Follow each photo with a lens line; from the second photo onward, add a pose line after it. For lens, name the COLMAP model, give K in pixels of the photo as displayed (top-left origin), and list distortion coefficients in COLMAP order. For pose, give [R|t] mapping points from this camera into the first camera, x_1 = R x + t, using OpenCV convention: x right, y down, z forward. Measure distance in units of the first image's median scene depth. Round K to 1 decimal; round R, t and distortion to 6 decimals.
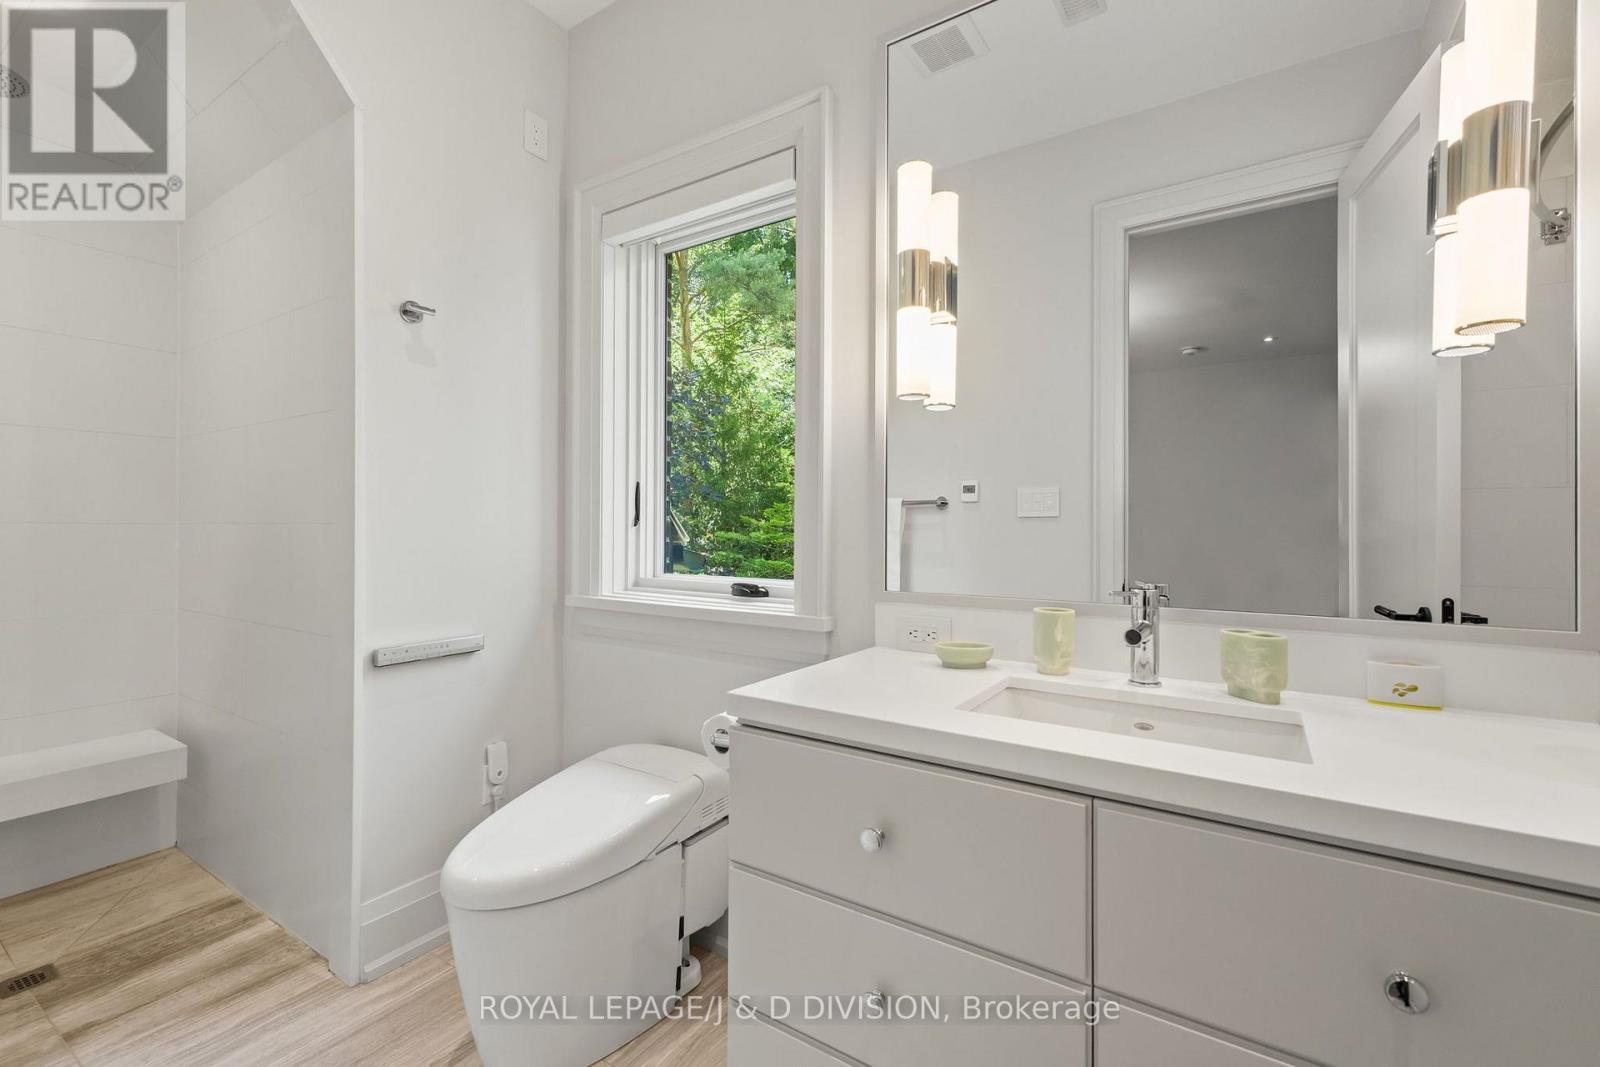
lens RADIAL K [[690.7, 0, 804.7], [0, 690.7, 525.6], [0, 0, 1]] dist [0.002484, 0.000074]
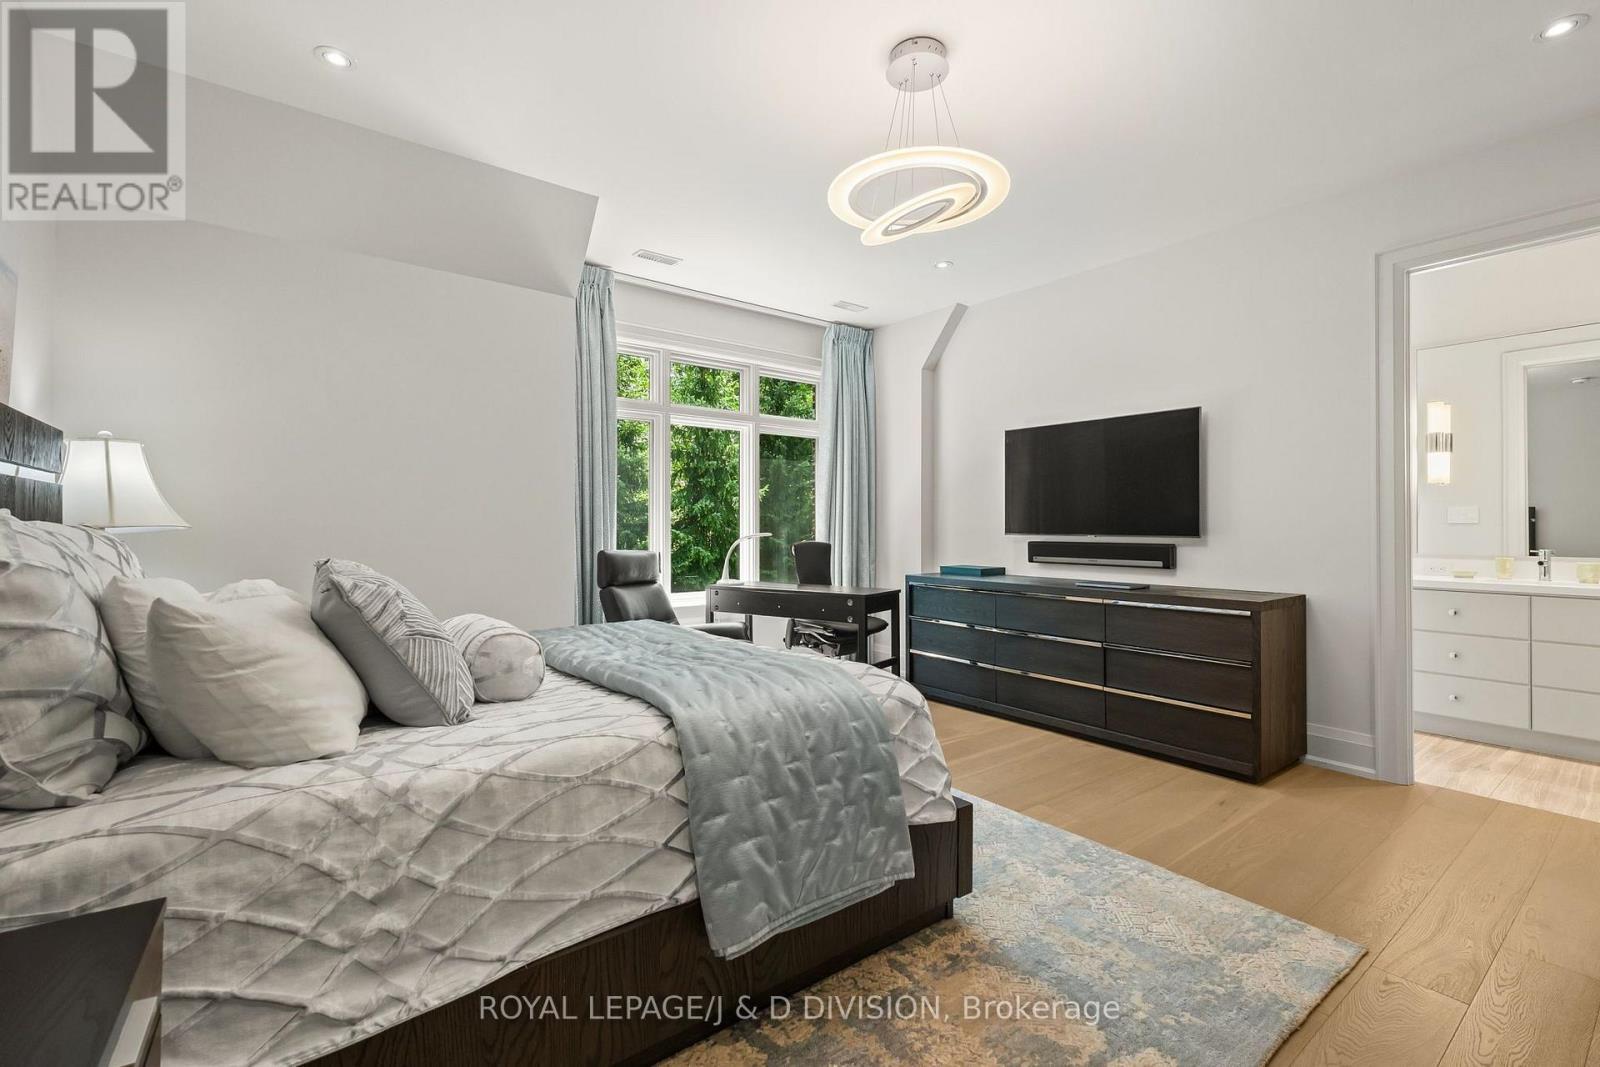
lens RADIAL K [[690.7, 0, 804.7], [0, 690.7, 525.6], [0, 0, 1]] dist [0.002484, 0.000074]
pose [[0.942396, -0.003167, -0.334484, -1.310287], [0.003787, 0.999992, 0.001201, -0.027710], [0.334478, -0.002398, 0.942401, -2.494327]]
